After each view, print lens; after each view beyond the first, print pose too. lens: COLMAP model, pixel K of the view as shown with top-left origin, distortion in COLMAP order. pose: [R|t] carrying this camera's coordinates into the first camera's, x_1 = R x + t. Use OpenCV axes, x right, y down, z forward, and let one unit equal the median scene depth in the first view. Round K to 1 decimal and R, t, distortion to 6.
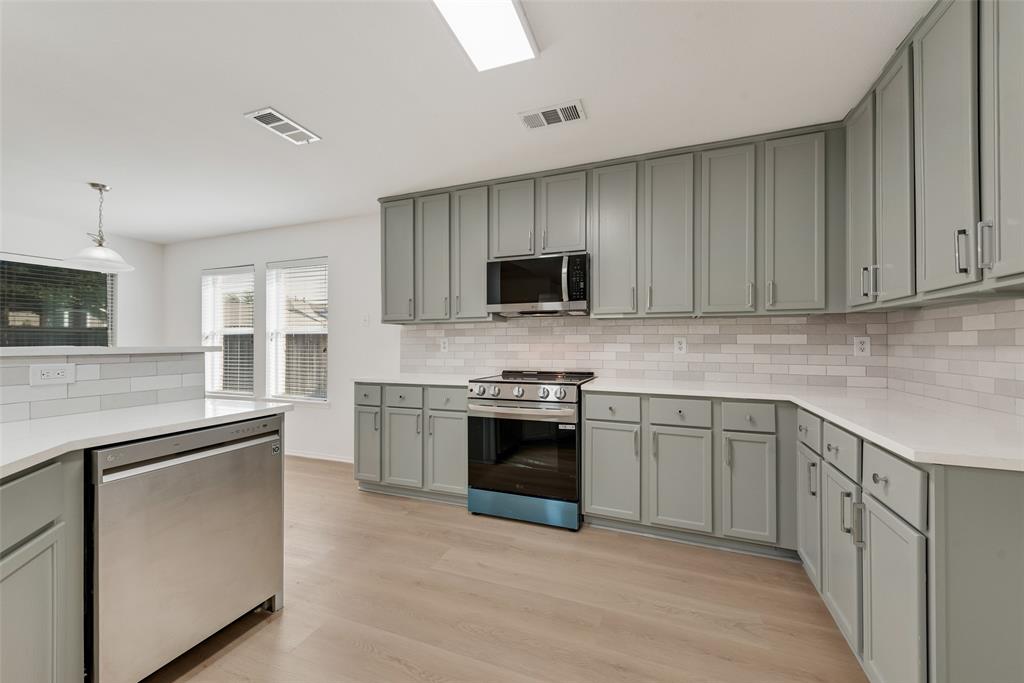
lens RADIAL K [[404.2, 0, 507.2], [0, 404.2, 340.6], [0, 0, 1]] dist [-0.003639, -0.000257]
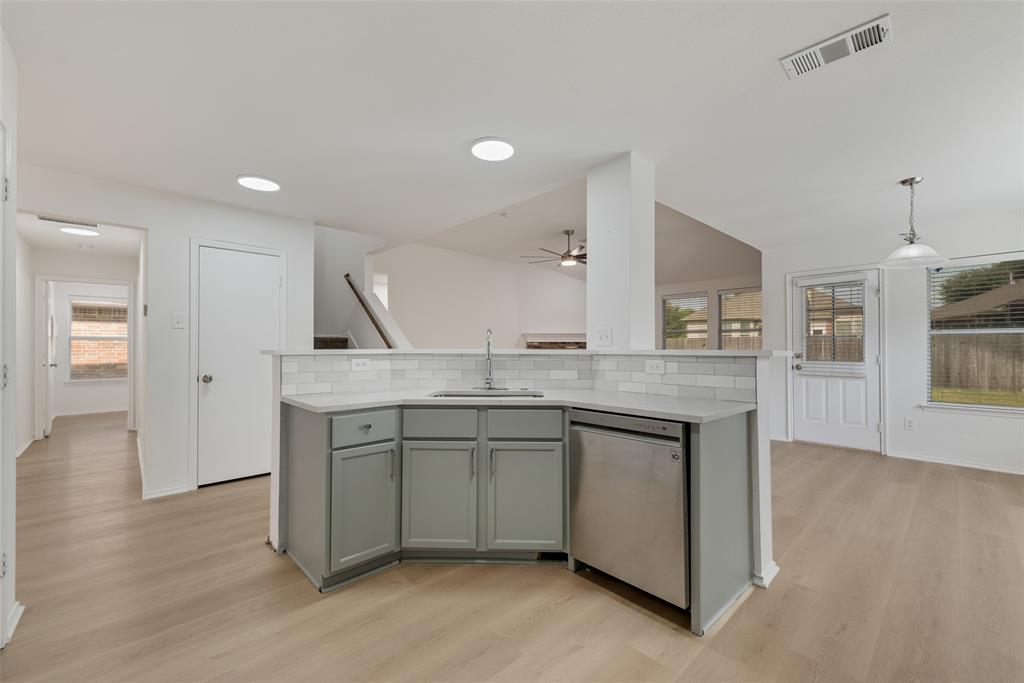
lens RADIAL K [[404.2, 0, 510.7], [0, 404.2, 342.9], [0, 0, 1]] dist [-0.003639, -0.000257]
pose [[-0.412033, -0.002302, -0.911166, 0.450624], [0.008315, 0.999946, -0.006286, -0.004066], [0.911131, -0.010166, -0.411991, 0.975680]]
